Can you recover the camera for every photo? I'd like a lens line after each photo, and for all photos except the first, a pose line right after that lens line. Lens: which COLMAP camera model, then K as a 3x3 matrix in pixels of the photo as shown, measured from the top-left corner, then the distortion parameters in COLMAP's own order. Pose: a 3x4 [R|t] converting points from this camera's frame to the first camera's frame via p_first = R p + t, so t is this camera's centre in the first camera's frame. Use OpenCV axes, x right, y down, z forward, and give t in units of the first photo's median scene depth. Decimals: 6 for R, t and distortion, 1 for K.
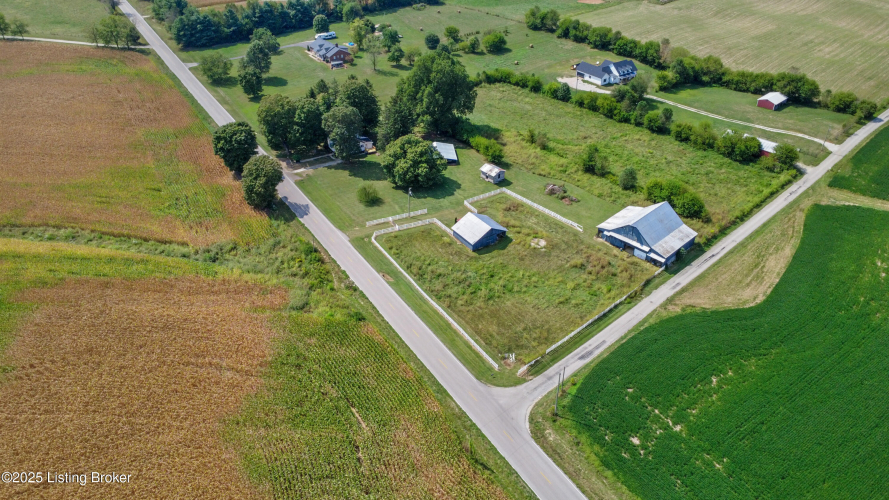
lens RADIAL K [[651.5, 0, 446.2], [0, 651.5, 247.3], [0, 0, 1]] dist [-0.003183, -0.001172]
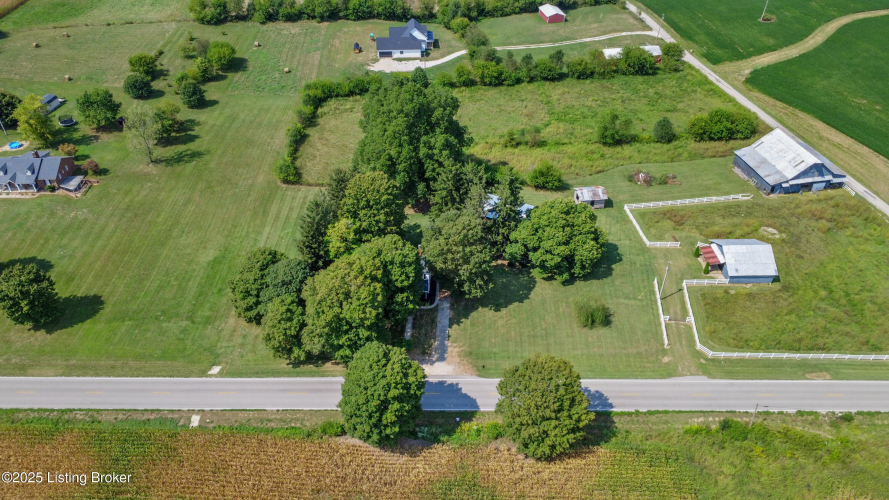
lens RADIAL K [[651.5, 0, 446.2], [0, 651.5, 247.3], [0, 0, 1]] dist [-0.003183, -0.001172]
pose [[0.536427, -0.517161, 0.666926, -0.619388], [0.461379, 0.841407, 0.281360, -0.399273], [-0.706665, 0.156776, 0.689961, 0.690745]]
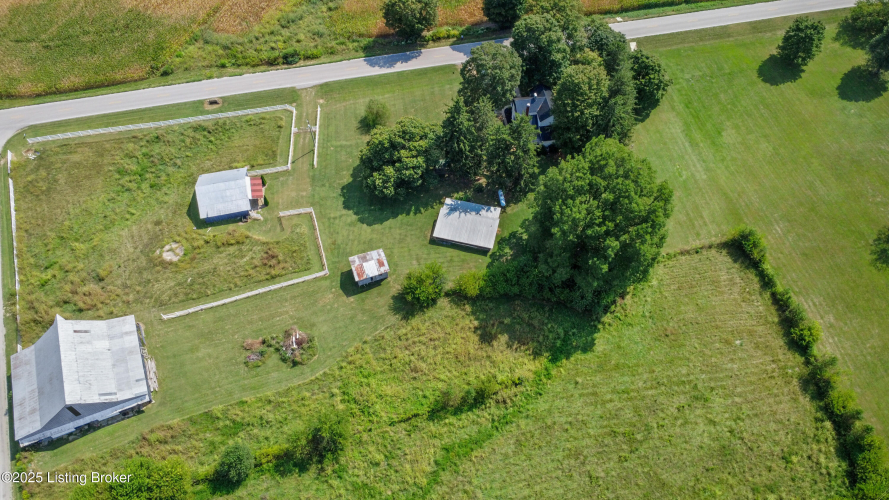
lens RADIAL K [[651.5, 0, 446.2], [0, 651.5, 247.3], [0, 0, 1]] dist [-0.003183, -0.001172]
pose [[-0.359243, 0.770790, -0.526143, 0.400576], [-0.500656, 0.316610, 0.805669, -0.736511], [0.787584, 0.552847, 0.272161, 0.997942]]
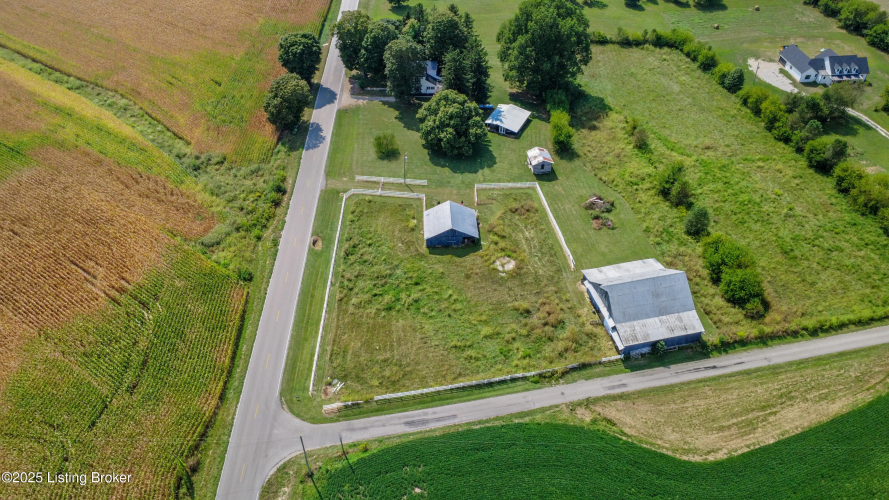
lens RADIAL K [[651.5, 0, 446.2], [0, 651.5, 247.3], [0, 0, 1]] dist [-0.003183, -0.001172]
pose [[0.857417, 0.339325, -0.386903, 0.369001], [-0.283334, 0.938878, 0.195524, -0.157086], [0.429601, -0.058023, 0.901153, 0.230348]]
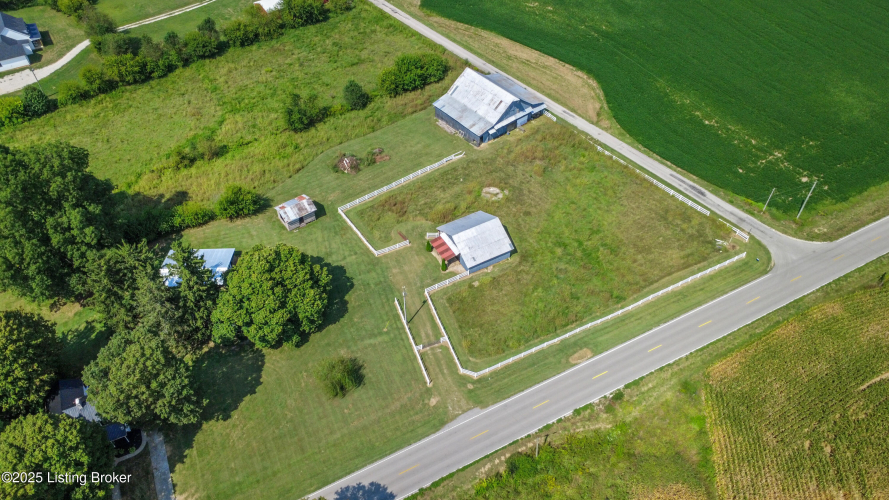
lens RADIAL K [[651.5, 0, 446.2], [0, 651.5, 247.3], [0, 0, 1]] dist [-0.003183, -0.001172]
pose [[0.077666, -0.718566, 0.691108, -0.427493], [0.547555, 0.610040, 0.572743, -0.424800], [-0.833157, 0.333937, 0.440834, 0.694575]]
